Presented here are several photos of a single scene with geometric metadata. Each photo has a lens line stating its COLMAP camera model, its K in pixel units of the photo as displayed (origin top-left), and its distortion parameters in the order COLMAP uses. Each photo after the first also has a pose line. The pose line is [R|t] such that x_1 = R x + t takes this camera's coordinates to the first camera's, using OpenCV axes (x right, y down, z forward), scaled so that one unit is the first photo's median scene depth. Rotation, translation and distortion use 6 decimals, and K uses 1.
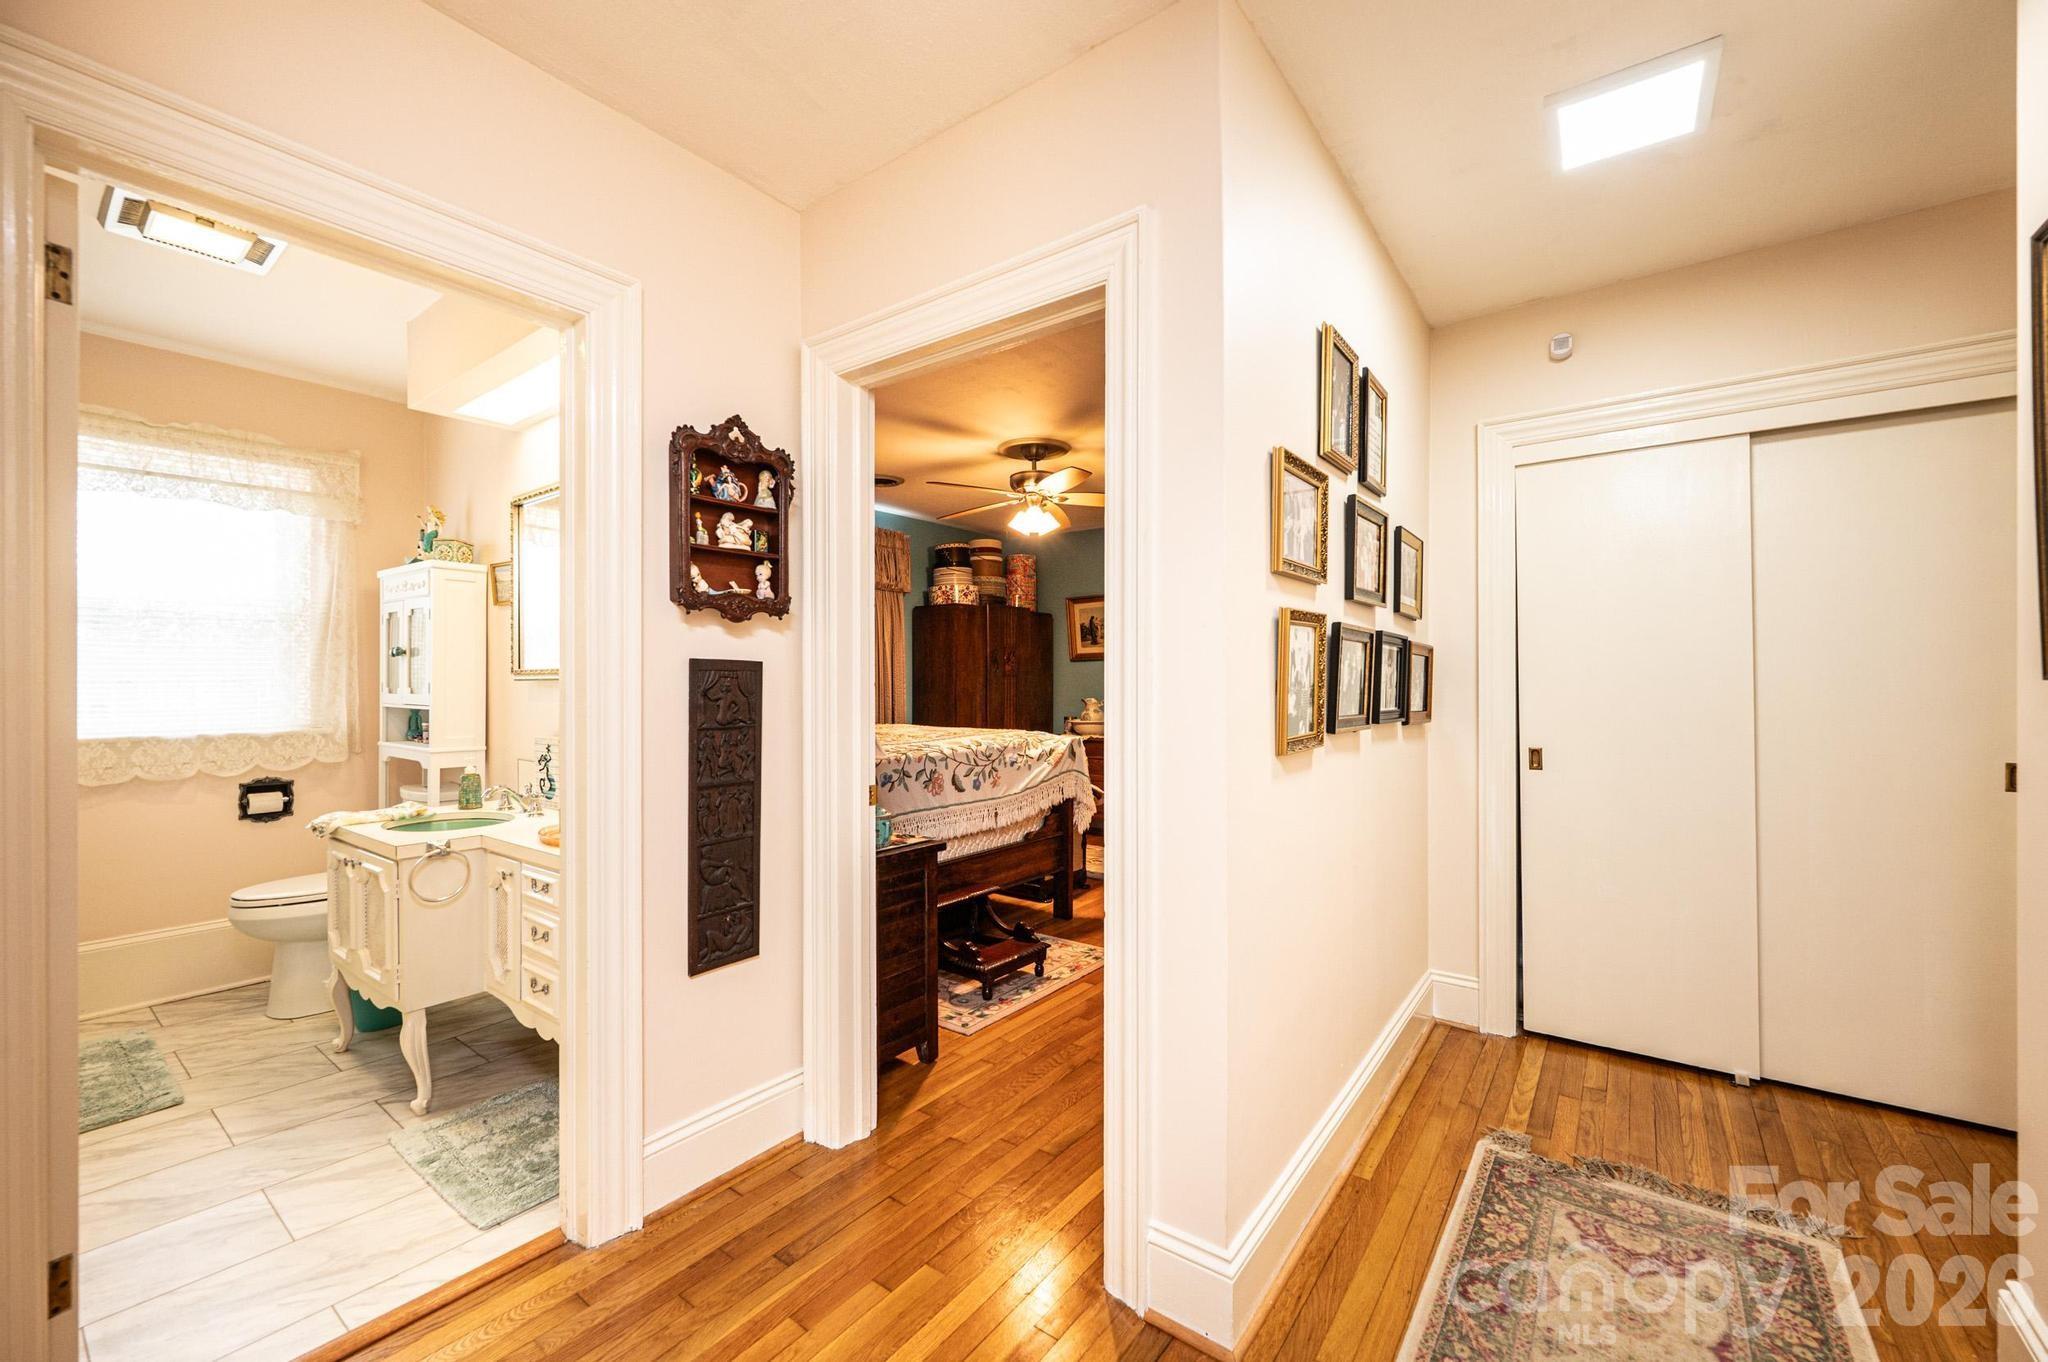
lens RADIAL K [[809.8, 0, 1029.7], [0, 809.8, 679.7], [0, 0, 1]] dist [-0.004206, 0.000975]
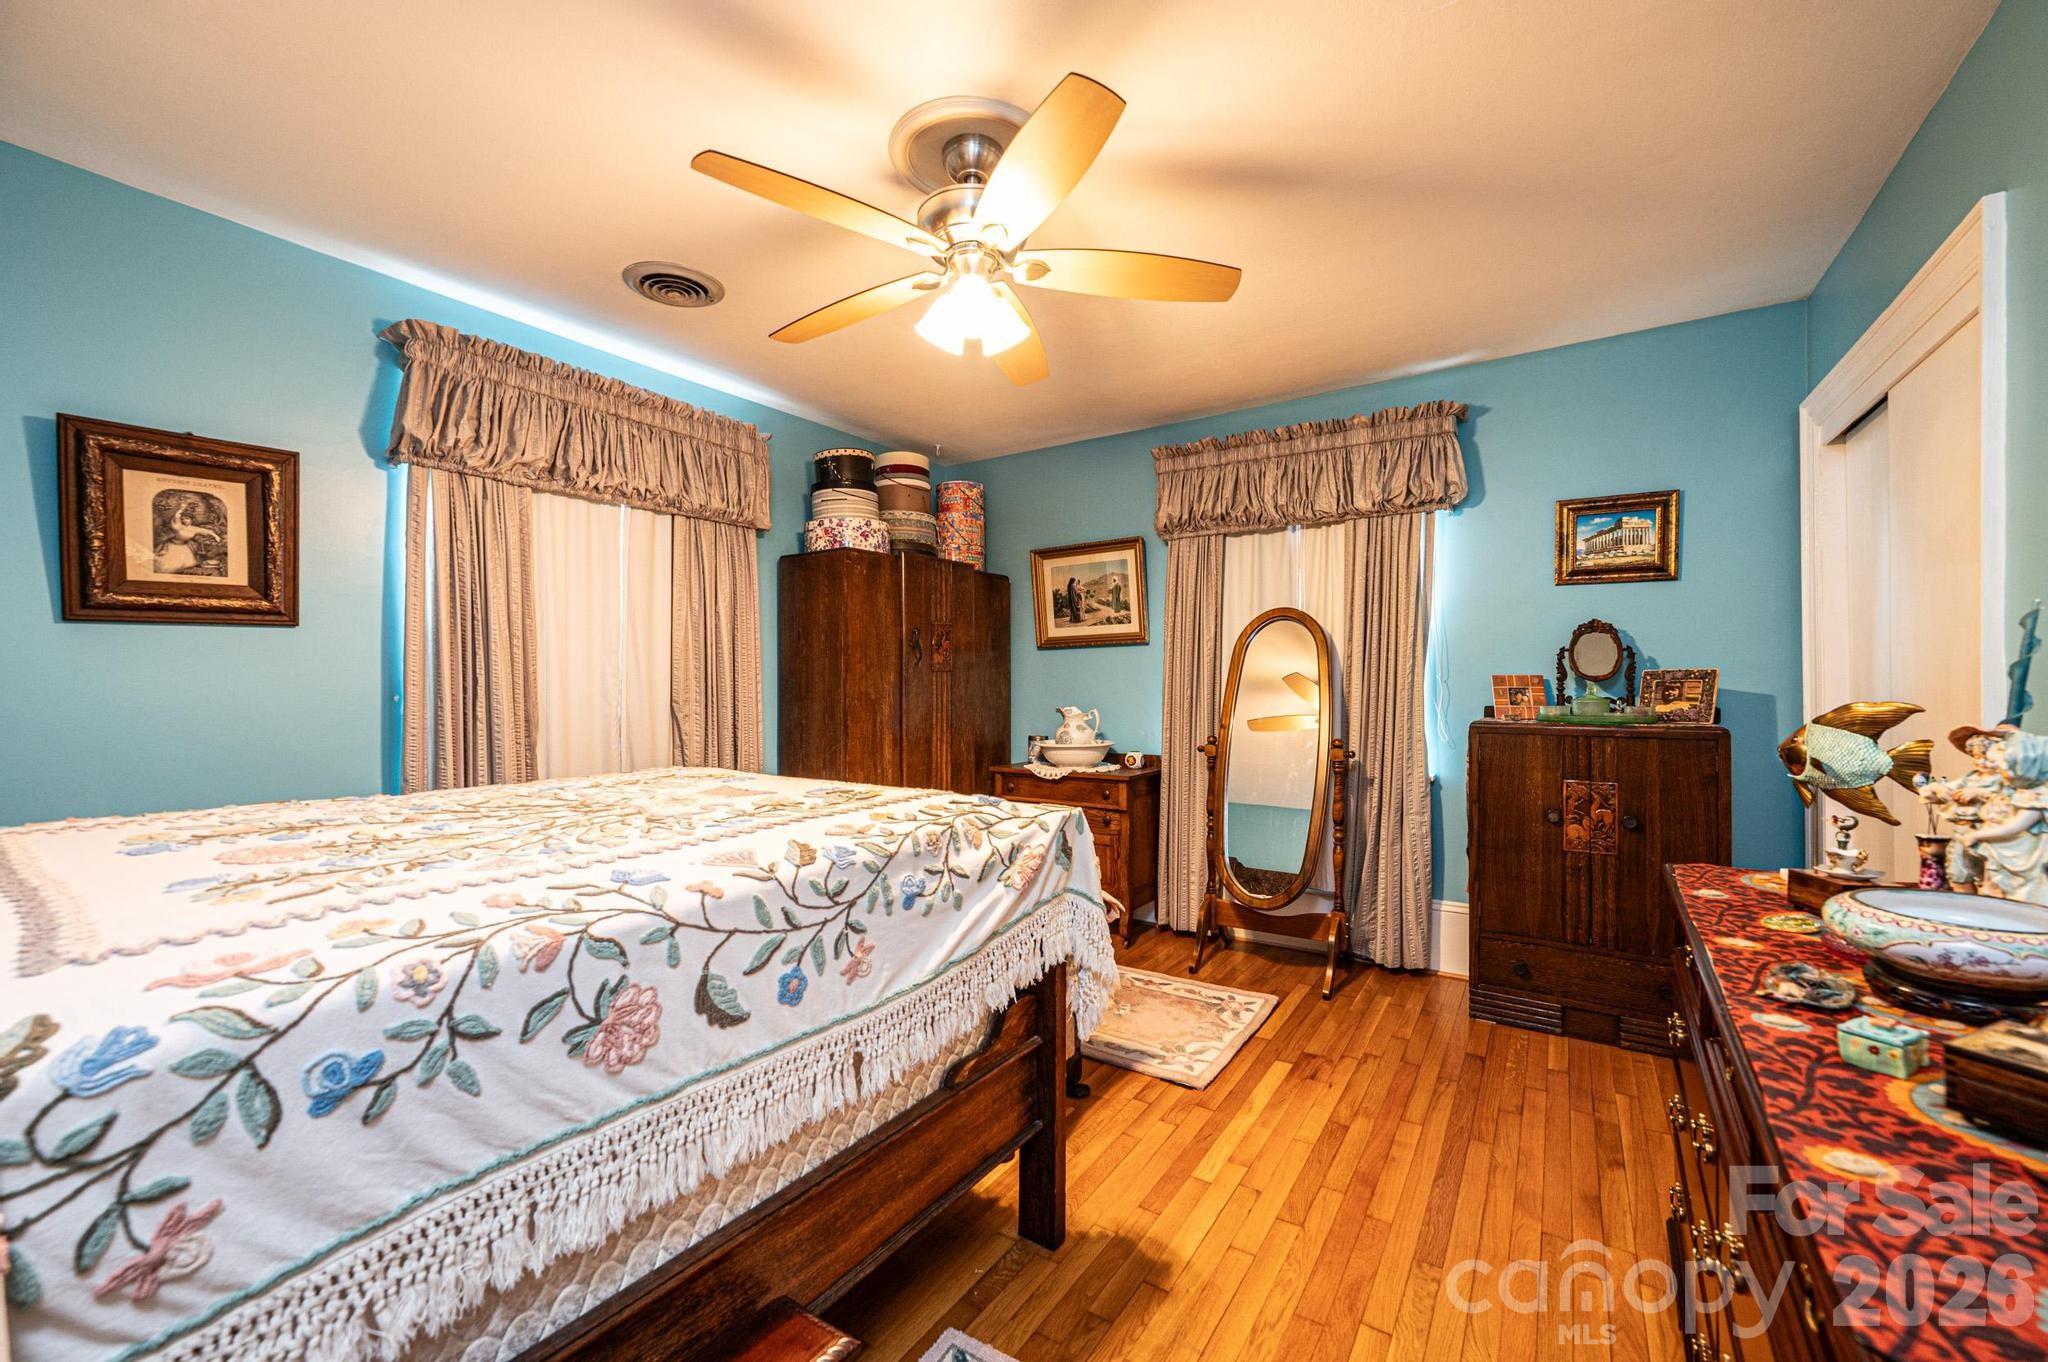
lens RADIAL K [[809.8, 0, 1022.9], [0, 809.8, 686.5], [0, 0, 1]] dist [-0.004206, 0.000975]
pose [[0.998772, -0.001652, 0.049512, 0.010539], [0.001278, 0.999970, 0.007583, 0.003227], [-0.049523, -0.007511, 0.998745, 0.563874]]
